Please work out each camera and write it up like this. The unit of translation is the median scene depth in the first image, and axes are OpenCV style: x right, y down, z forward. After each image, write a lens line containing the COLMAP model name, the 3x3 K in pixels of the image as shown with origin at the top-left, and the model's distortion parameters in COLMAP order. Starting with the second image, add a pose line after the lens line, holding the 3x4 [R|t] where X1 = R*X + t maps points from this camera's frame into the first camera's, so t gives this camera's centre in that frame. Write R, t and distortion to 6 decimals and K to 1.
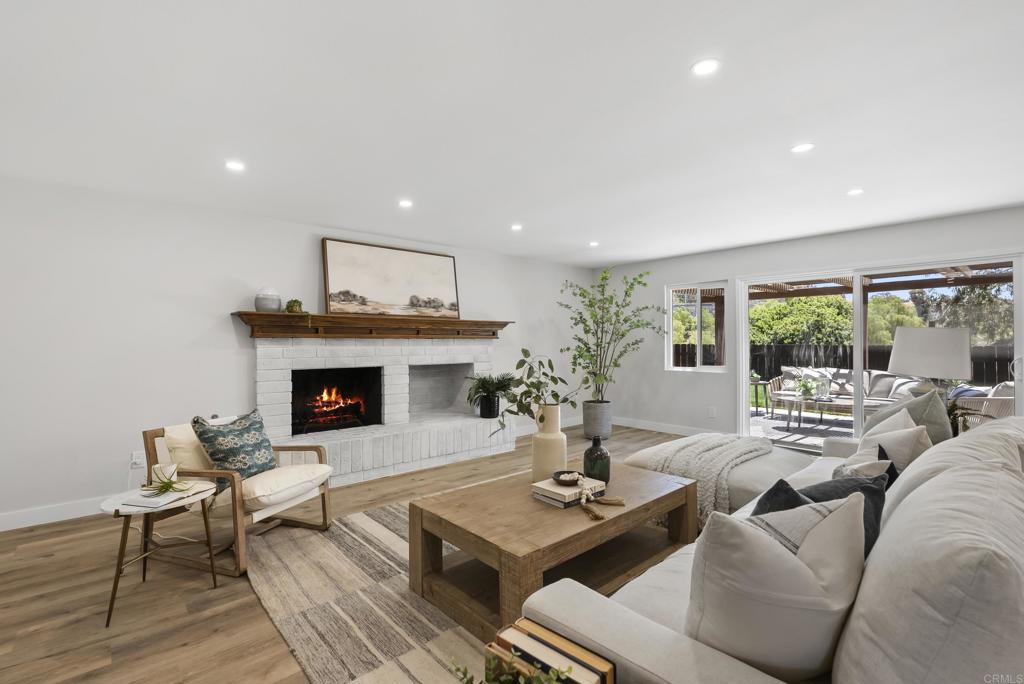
lens RADIAL K [[467.8, 0, 511.1], [0, 467.8, 338.4], [0, 0, 1]] dist [-0.003520, 0.001240]
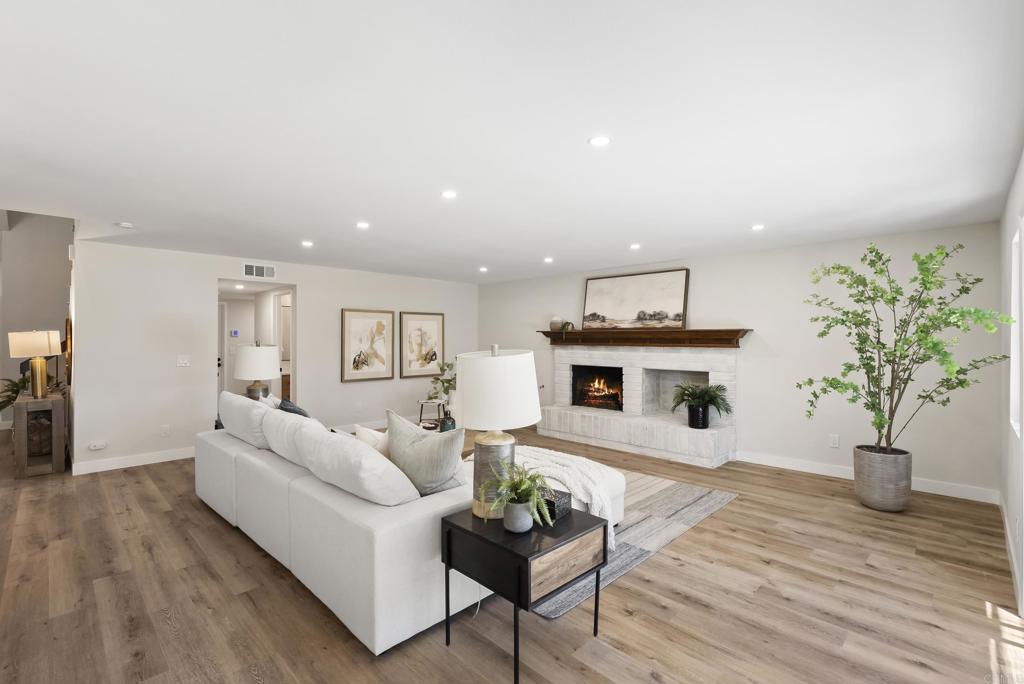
lens RADIAL K [[464.3, 0, 509.5], [0, 464.3, 339.0], [0, 0, 1]] dist [-0.008301, 0.000668]
pose [[0.066834, 0.005562, -0.997749, 0.999487], [0.006553, 0.999960, 0.006013, -0.029552], [0.997743, -0.006940, 0.066795, 0.598369]]
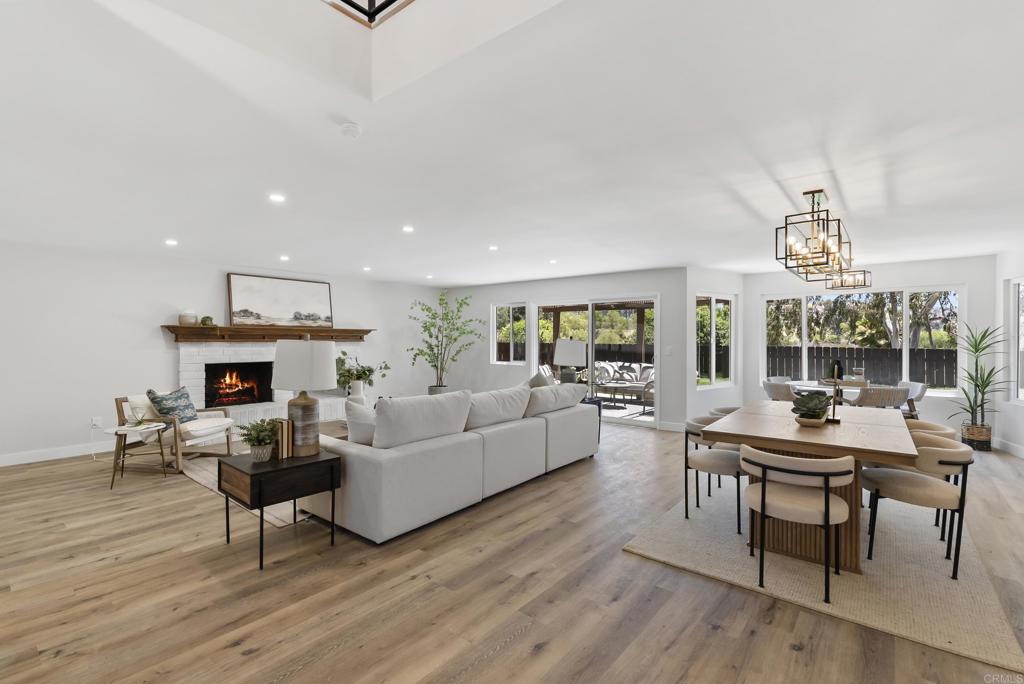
lens RADIAL K [[467.8, 0, 511.1], [0, 467.8, 338.4], [0, 0, 1]] dist [-0.003520, 0.001240]
pose [[0.987320, 0.004422, 0.158679, 0.218565], [-0.005666, 0.999957, 0.007388, -0.025483], [-0.158640, -0.008194, 0.987303, -0.531175]]
